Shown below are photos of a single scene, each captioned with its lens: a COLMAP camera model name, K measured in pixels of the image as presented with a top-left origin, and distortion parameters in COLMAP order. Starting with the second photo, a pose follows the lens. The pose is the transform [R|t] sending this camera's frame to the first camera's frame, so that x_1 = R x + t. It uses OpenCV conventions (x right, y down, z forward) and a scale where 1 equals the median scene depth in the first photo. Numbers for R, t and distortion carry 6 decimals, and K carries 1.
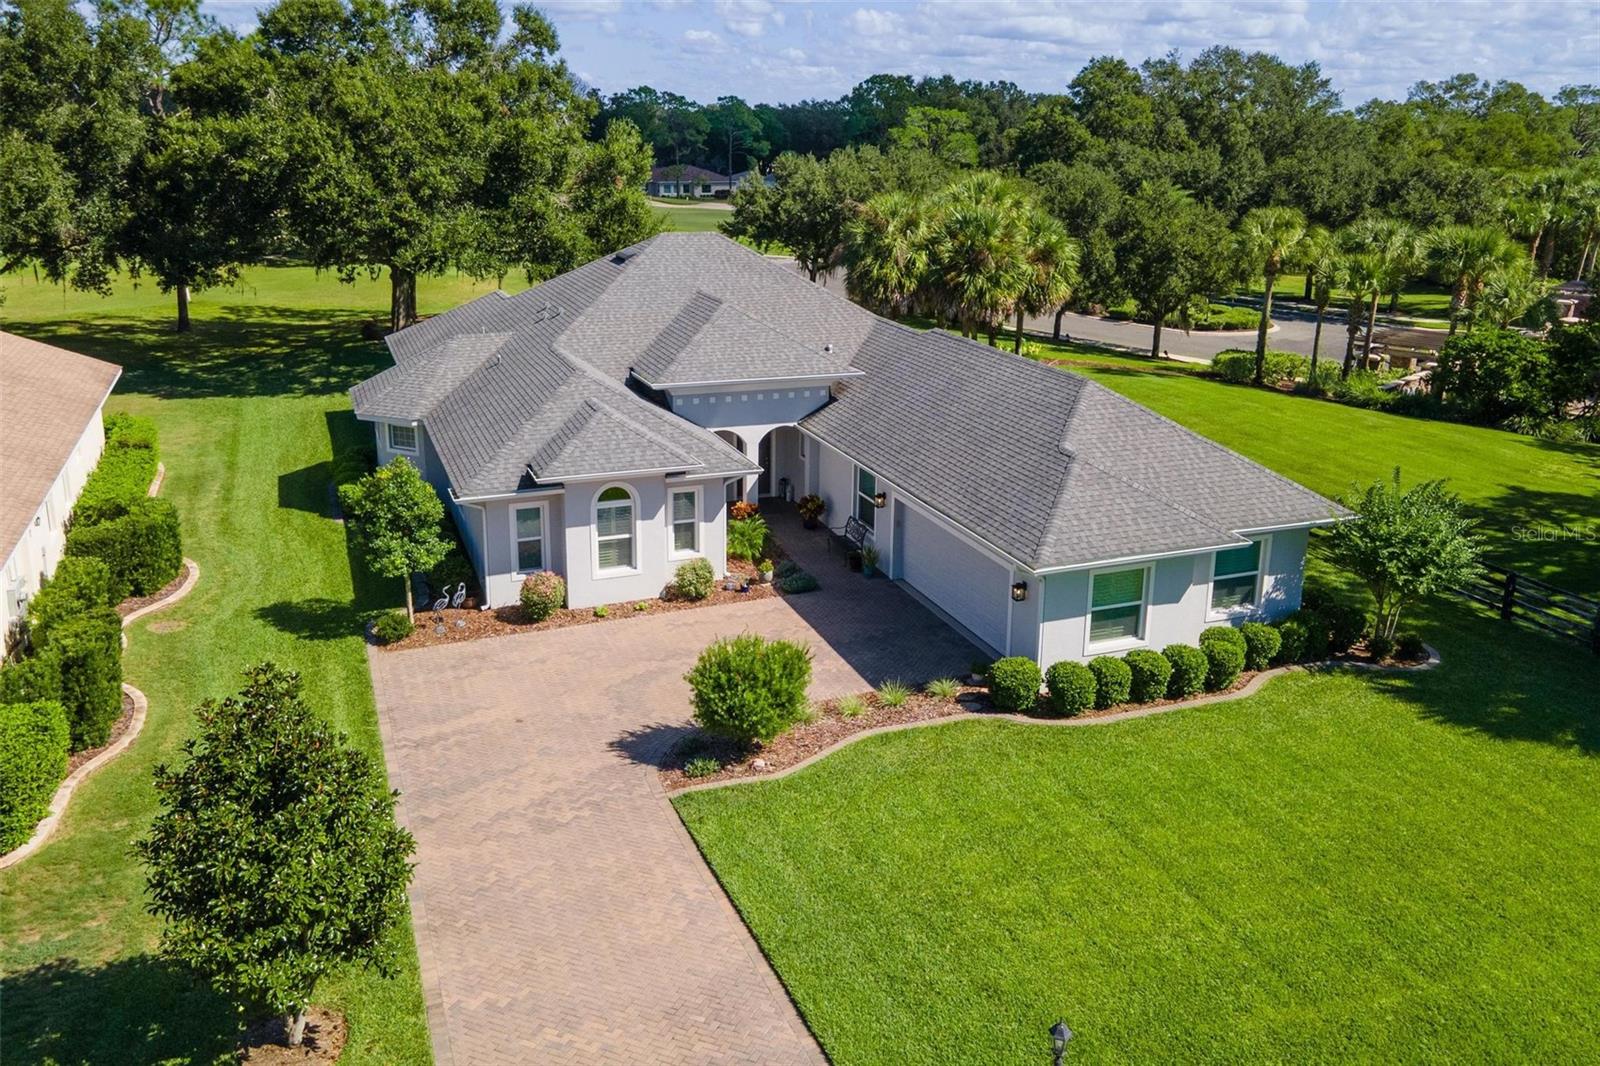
lens RADIAL K [[1248.6, 0, 823.7], [0, 1248.6, 502.5], [0, 0, 1]] dist [0.035001, 0.000227]
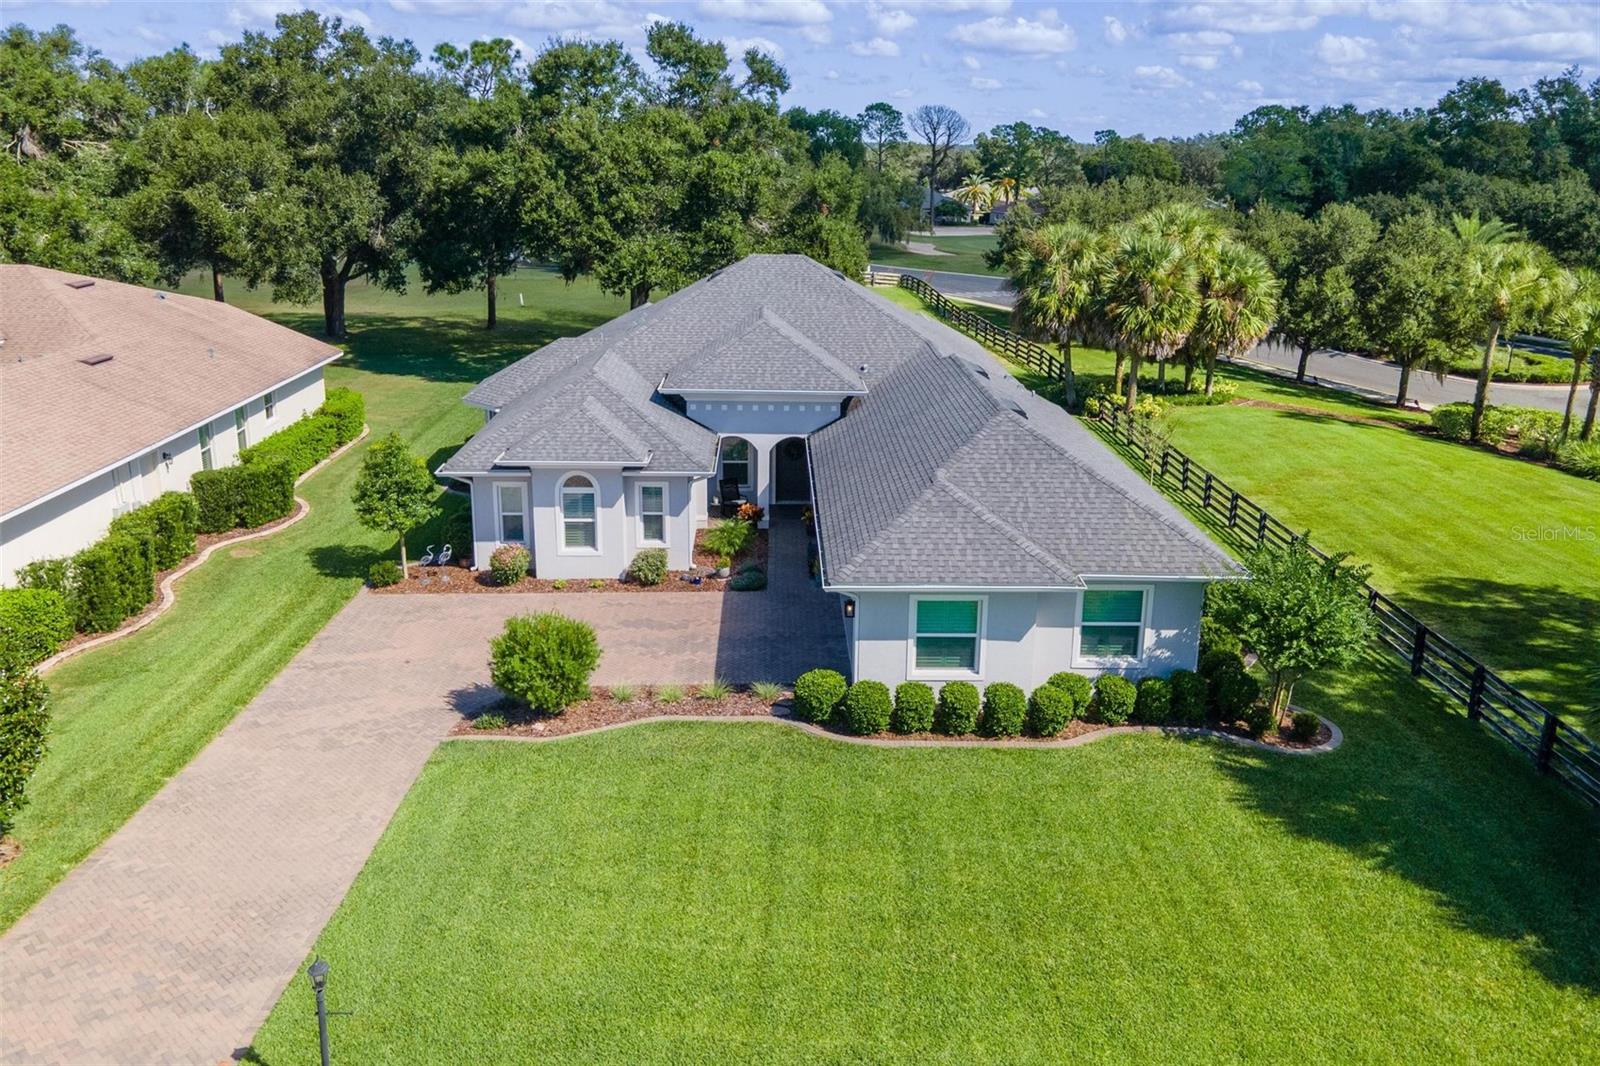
lens RADIAL K [[1185.9, 0, 807.3], [0, 1185.9, 517.2], [0, 0, 1]] dist [0.019479, 0.036627]
pose [[0.934923, 0.101073, -0.340151, 0.383208], [-0.101372, 0.994704, 0.016942, -0.013430], [0.340062, 0.018642, 0.940218, 0.066361]]
